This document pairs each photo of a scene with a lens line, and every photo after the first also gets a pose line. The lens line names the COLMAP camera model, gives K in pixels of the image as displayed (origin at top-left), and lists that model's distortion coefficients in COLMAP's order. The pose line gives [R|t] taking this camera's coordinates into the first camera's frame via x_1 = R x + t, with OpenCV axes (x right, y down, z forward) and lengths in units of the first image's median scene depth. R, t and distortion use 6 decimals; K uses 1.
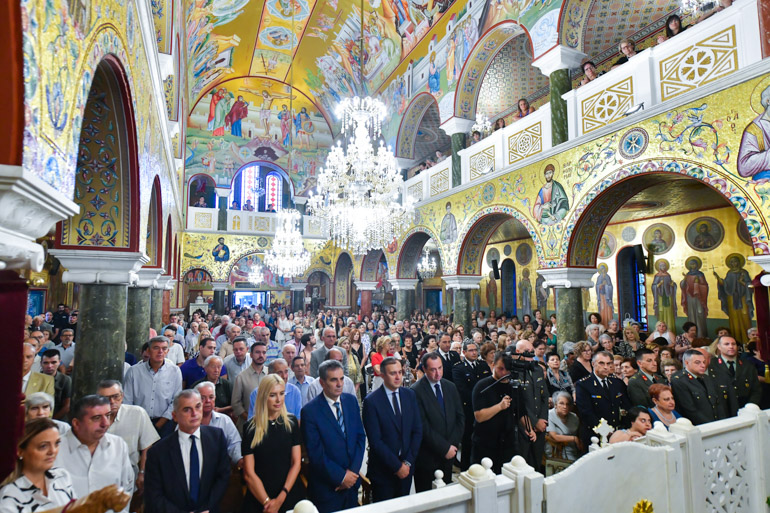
lens RADIAL K [[402.3, 0, 383.5], [0, 402.3, 257.9], [0, 0, 1]] dist [-0.016283, -0.000053]
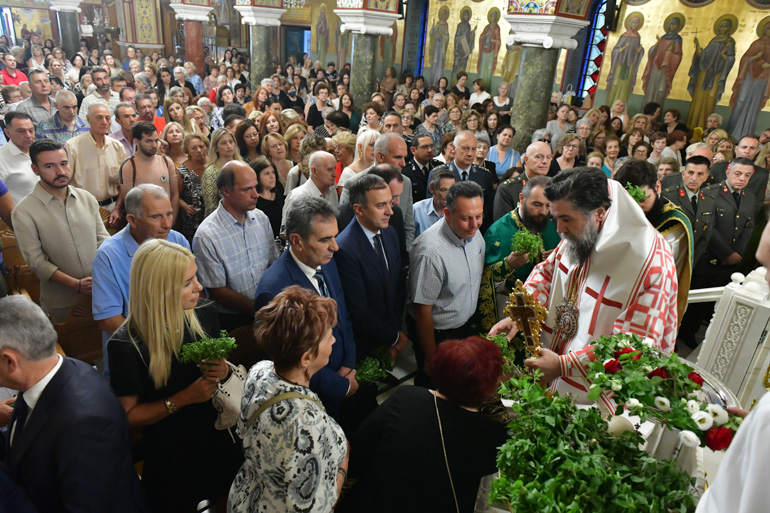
lens RADIAL K [[508.5, 0, 386.1], [0, 508.5, 254.0], [0, 0, 1]] dist [-0.014930, -0.000237]
pose [[0.943955, -0.065438, 0.323523, -0.077980], [-0.099125, 0.878708, 0.466954, 0.006840], [-0.314839, -0.472853, 0.822974, 0.191815]]
